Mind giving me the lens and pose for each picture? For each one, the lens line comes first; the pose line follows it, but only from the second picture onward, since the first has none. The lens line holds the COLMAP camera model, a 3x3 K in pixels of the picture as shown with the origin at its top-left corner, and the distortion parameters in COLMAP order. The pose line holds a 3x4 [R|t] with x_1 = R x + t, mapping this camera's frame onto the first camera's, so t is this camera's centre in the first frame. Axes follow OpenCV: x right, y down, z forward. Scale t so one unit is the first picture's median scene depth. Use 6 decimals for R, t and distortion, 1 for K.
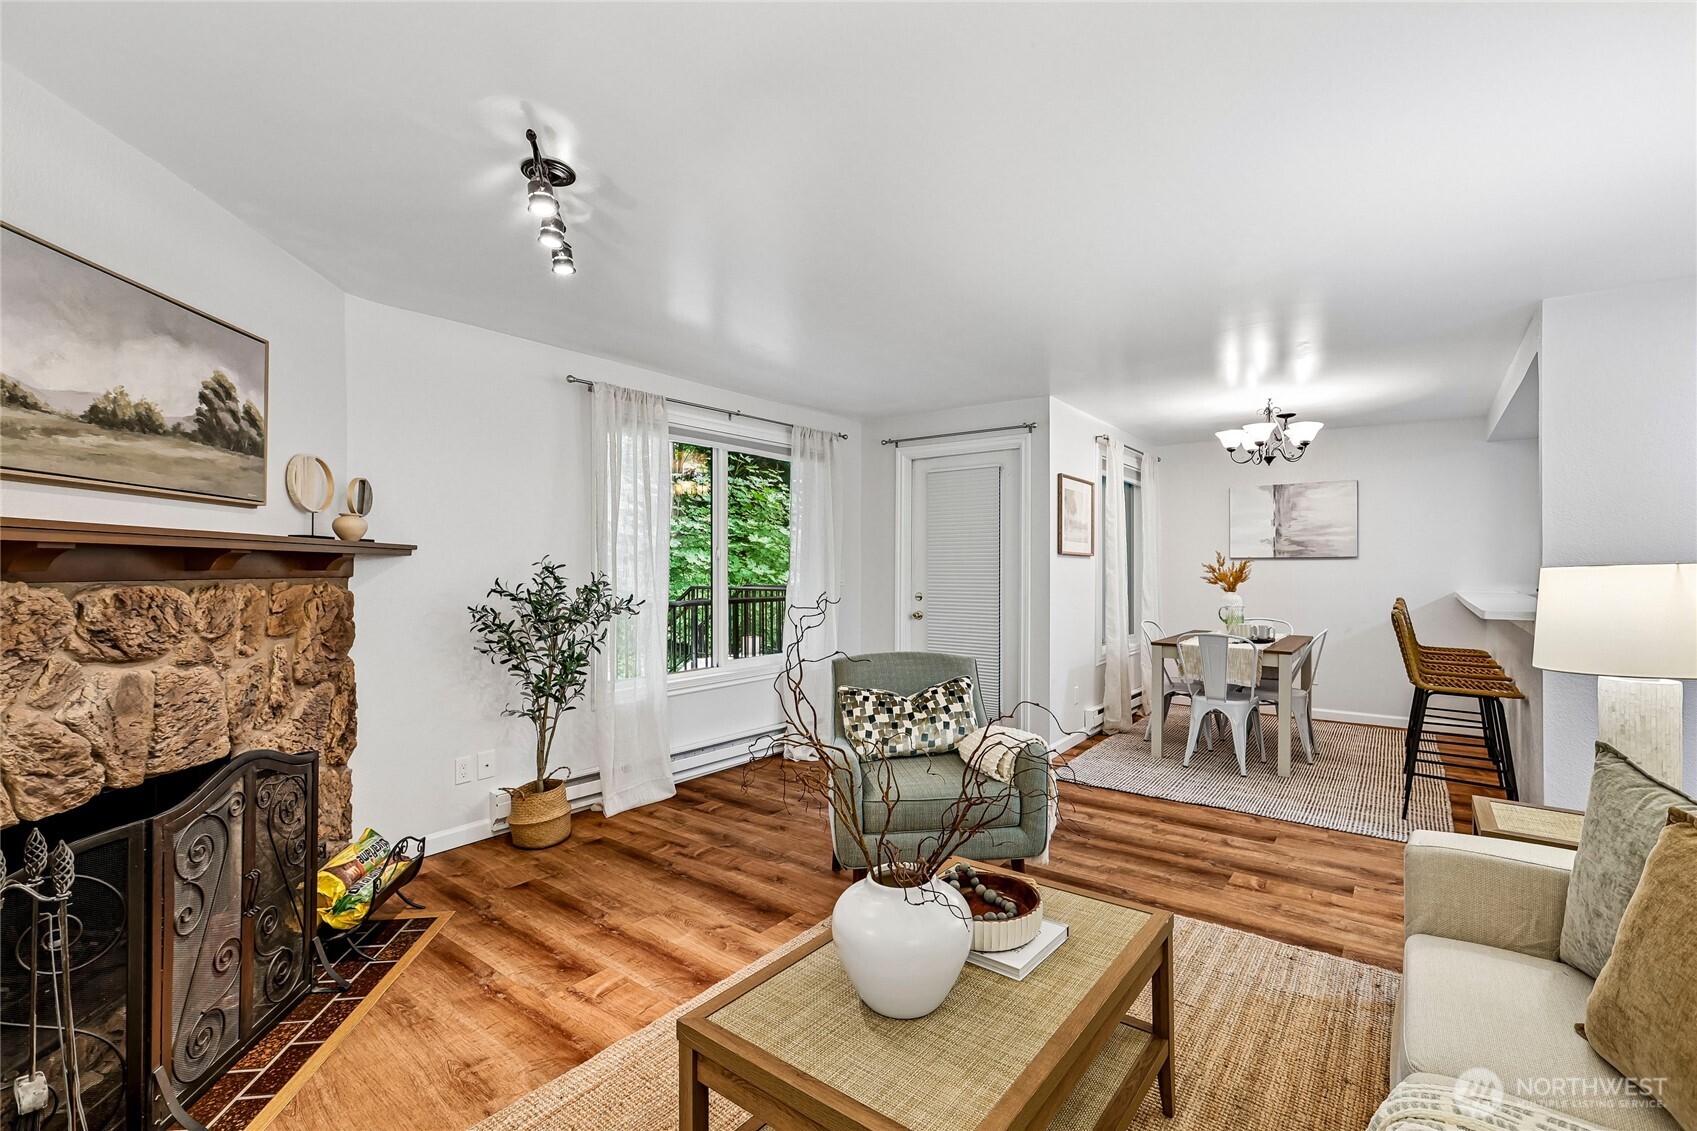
lens RADIAL K [[754.8, 0, 854.8], [0, 754.8, 563.9], [0, 0, 1]] dist [-0.003033, 0.002632]
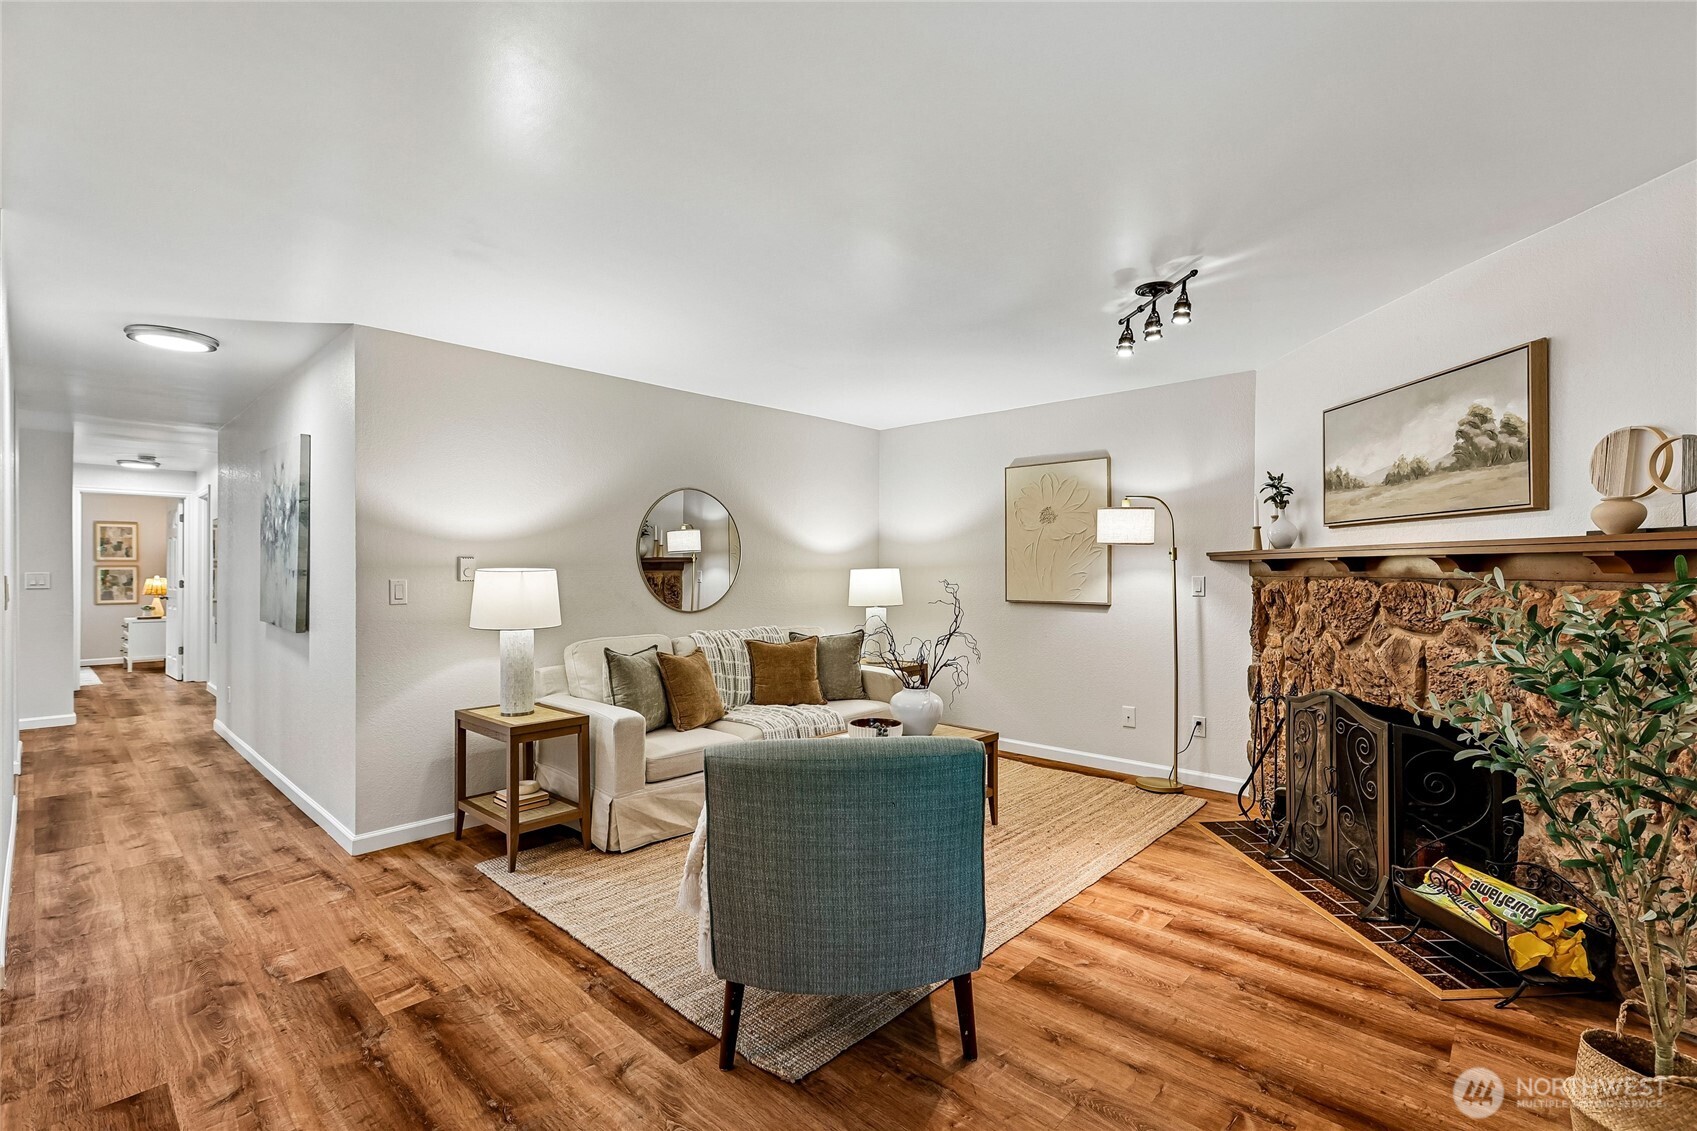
lens RADIAL K [[754.8, 0, 861.1], [0, 754.8, 569.0], [0, 0, 1]] dist [-0.003033, 0.002632]
pose [[-0.995828, 0.001817, 0.091231, 0.009623], [0.001300, 0.999983, -0.005730, 0.008273], [-0.091240, -0.005587, -0.995813, 2.016733]]
